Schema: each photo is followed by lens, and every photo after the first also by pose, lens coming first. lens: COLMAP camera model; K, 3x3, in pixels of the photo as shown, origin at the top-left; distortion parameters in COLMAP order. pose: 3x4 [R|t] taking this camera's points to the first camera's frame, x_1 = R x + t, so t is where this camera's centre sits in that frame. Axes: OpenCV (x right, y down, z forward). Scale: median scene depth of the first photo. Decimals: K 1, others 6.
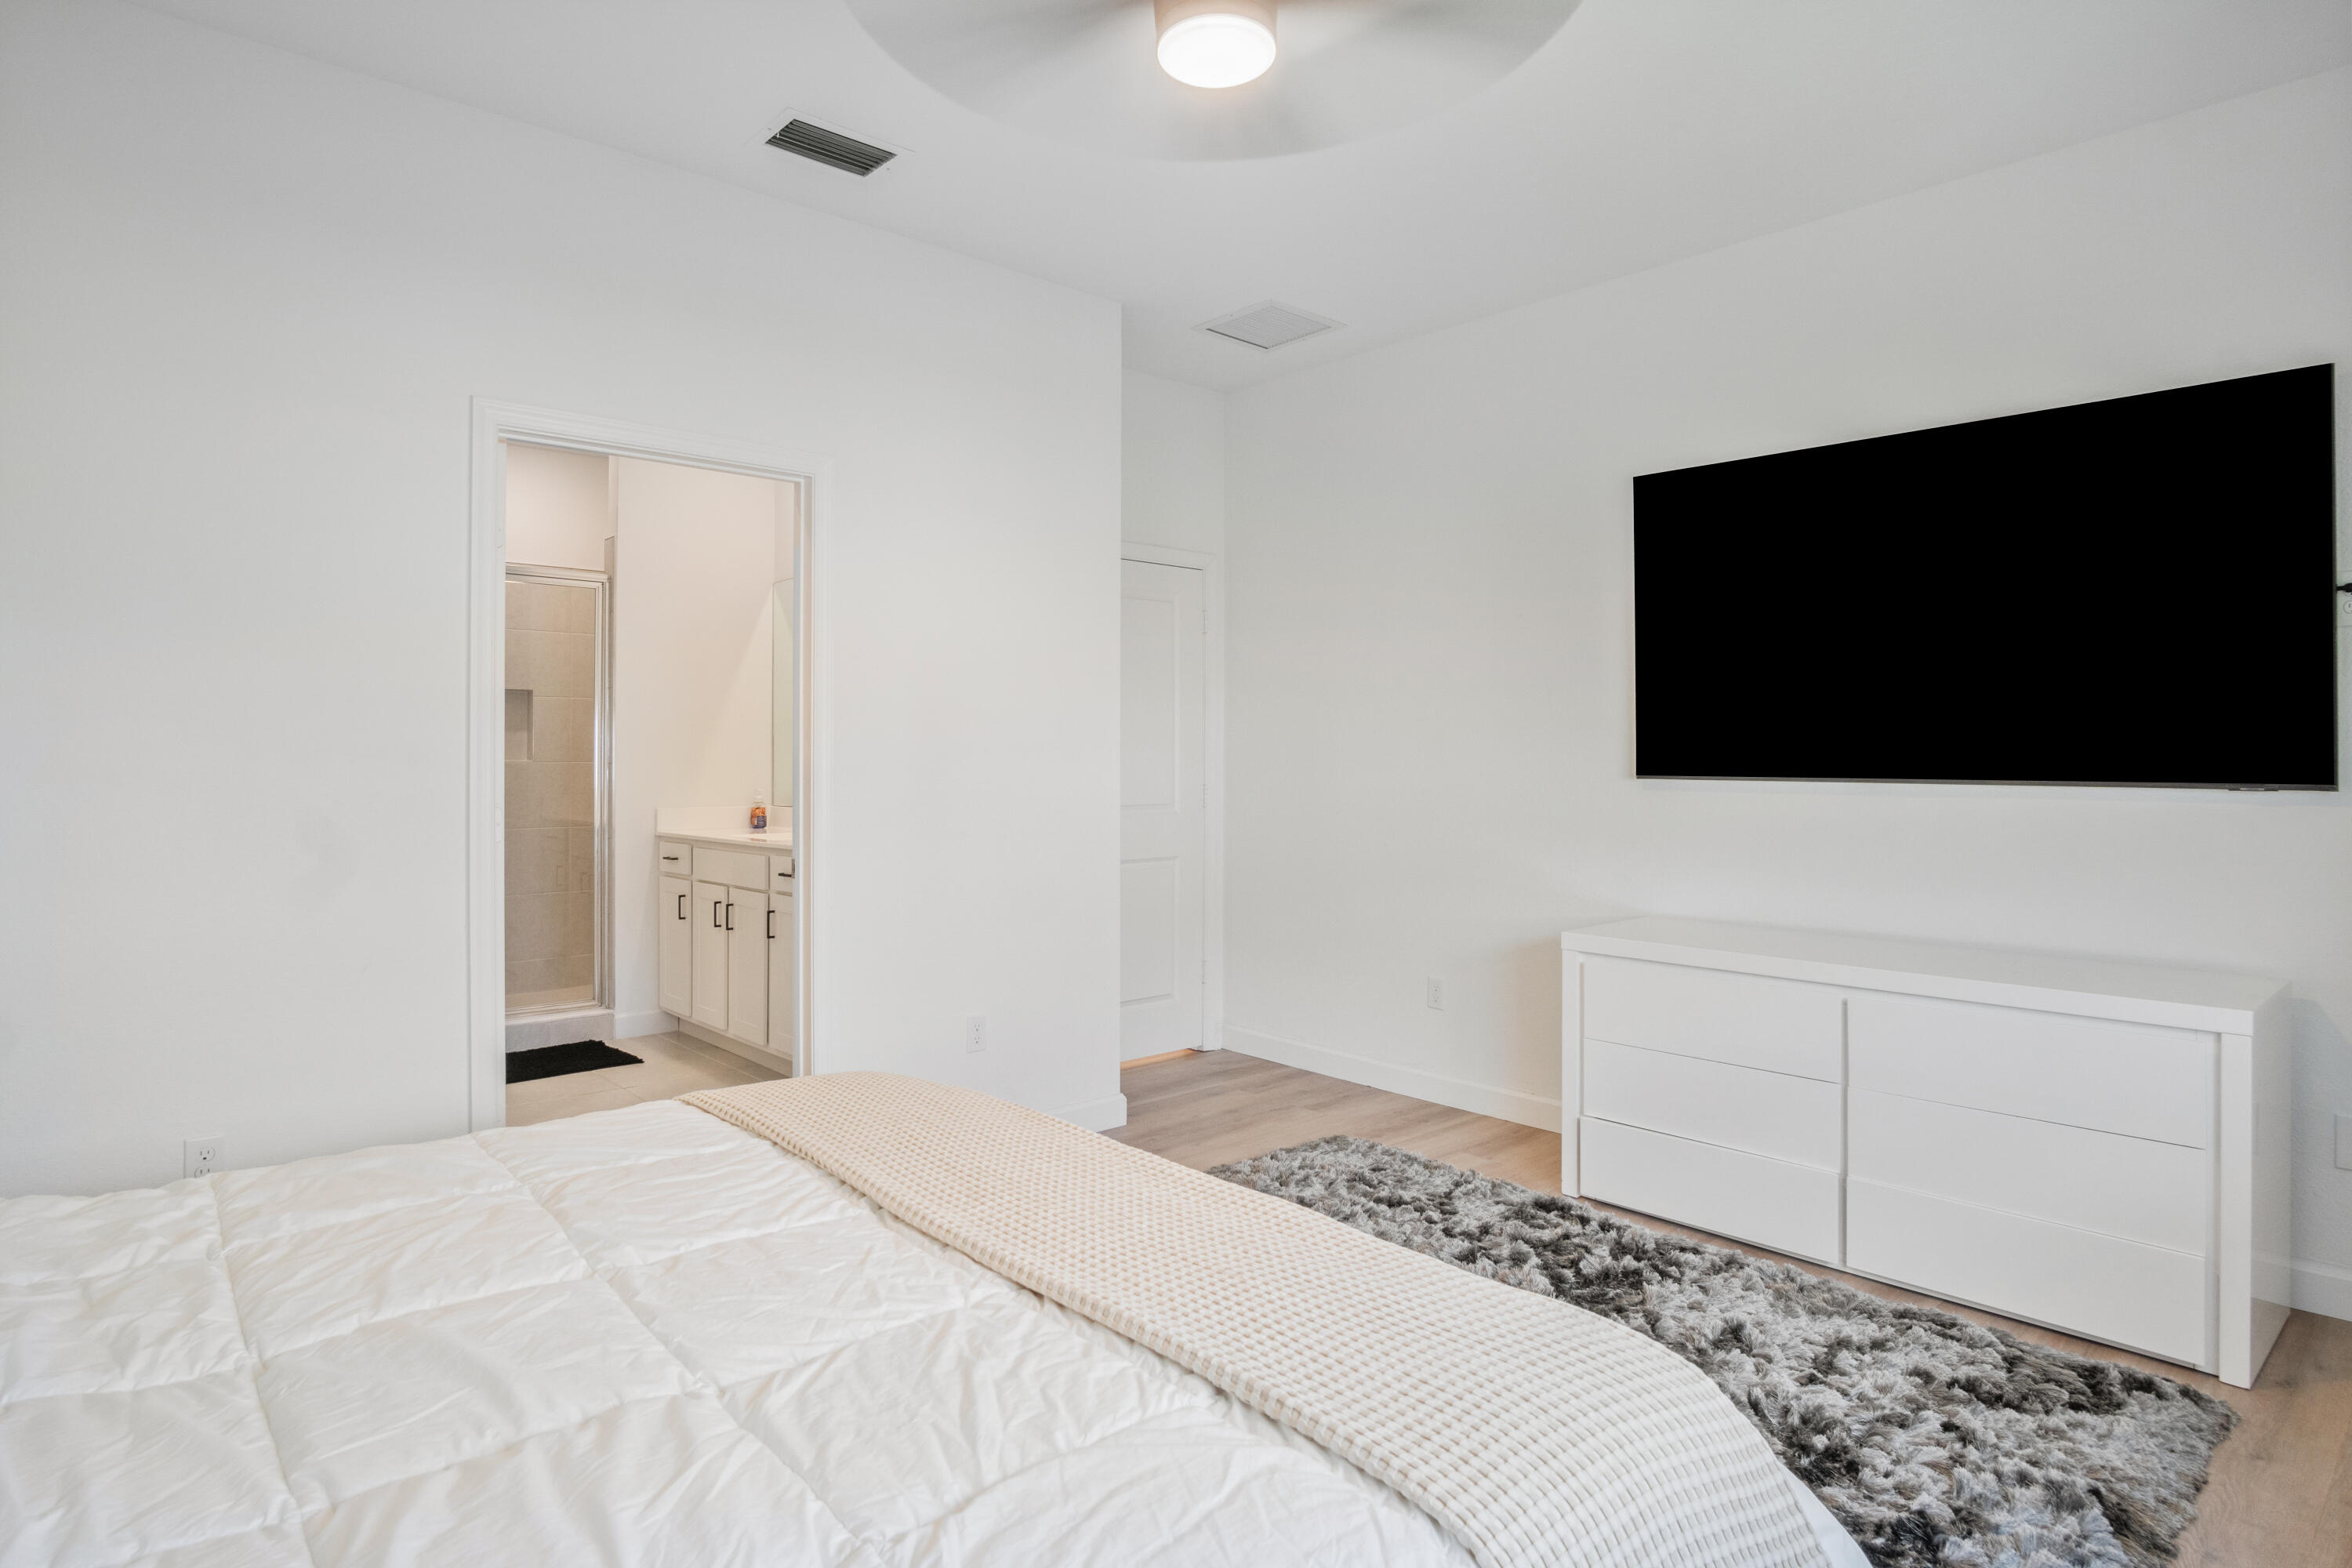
lens RADIAL K [[1284.9, 0, 1171.6], [0, 1284.9, 745.2], [0, 0, 1]] dist [-0.034929, 0.009386]
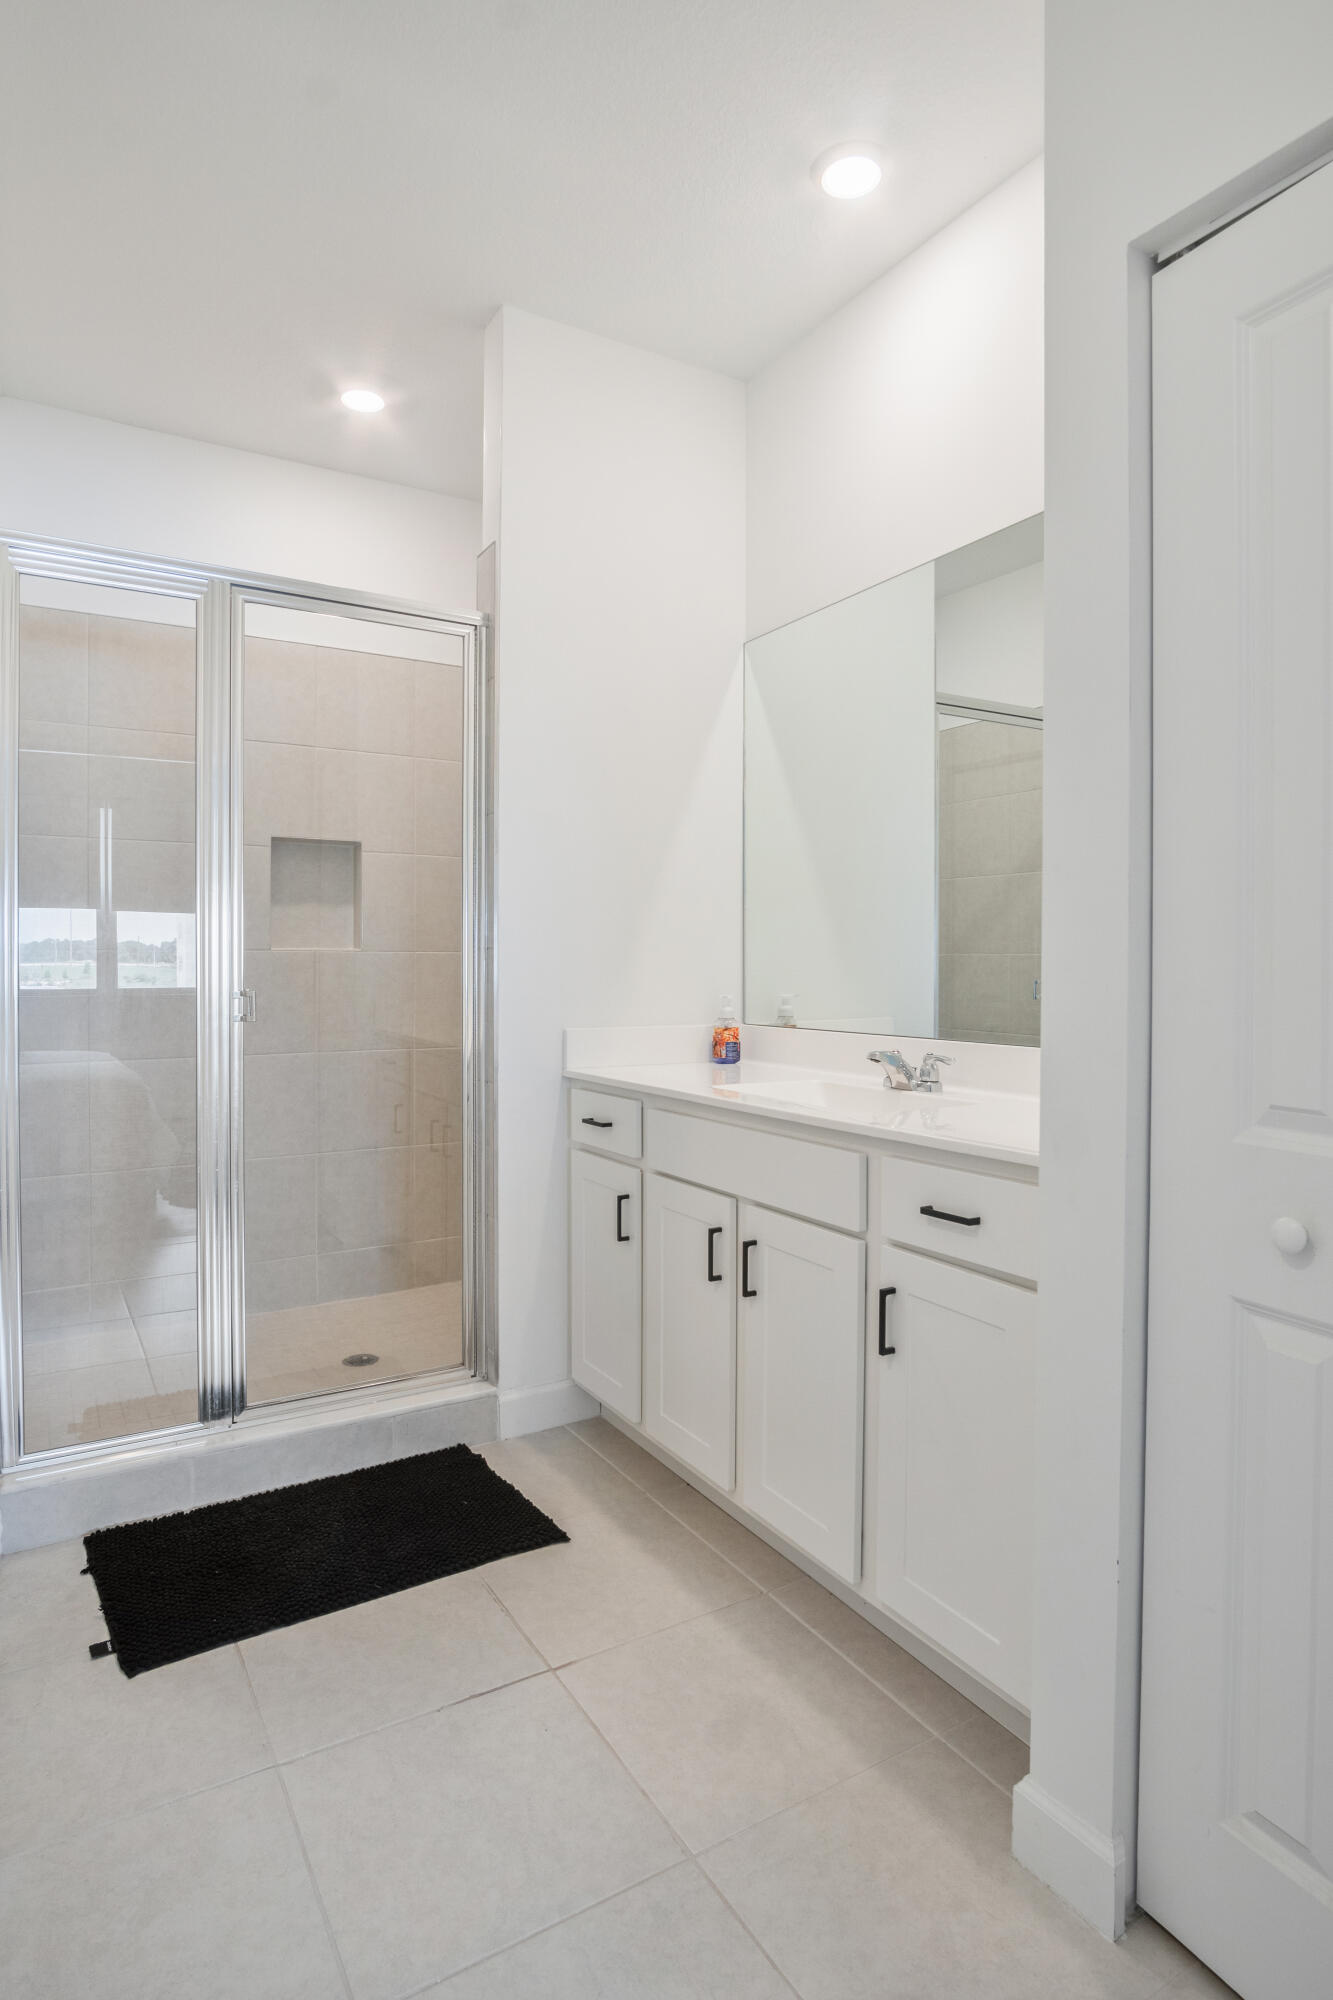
lens RADIAL K [[1085.7, 0, 687.4], [0, 1085.7, 995.3], [0, 0, 1]] dist [-0.027967, 0.001197]
pose [[0.983601, 0.008304, -0.180166, -0.269245], [-0.002356, 0.999446, 0.033207, 0.018301], [0.180342, -0.032238, 0.983076, 0.548690]]
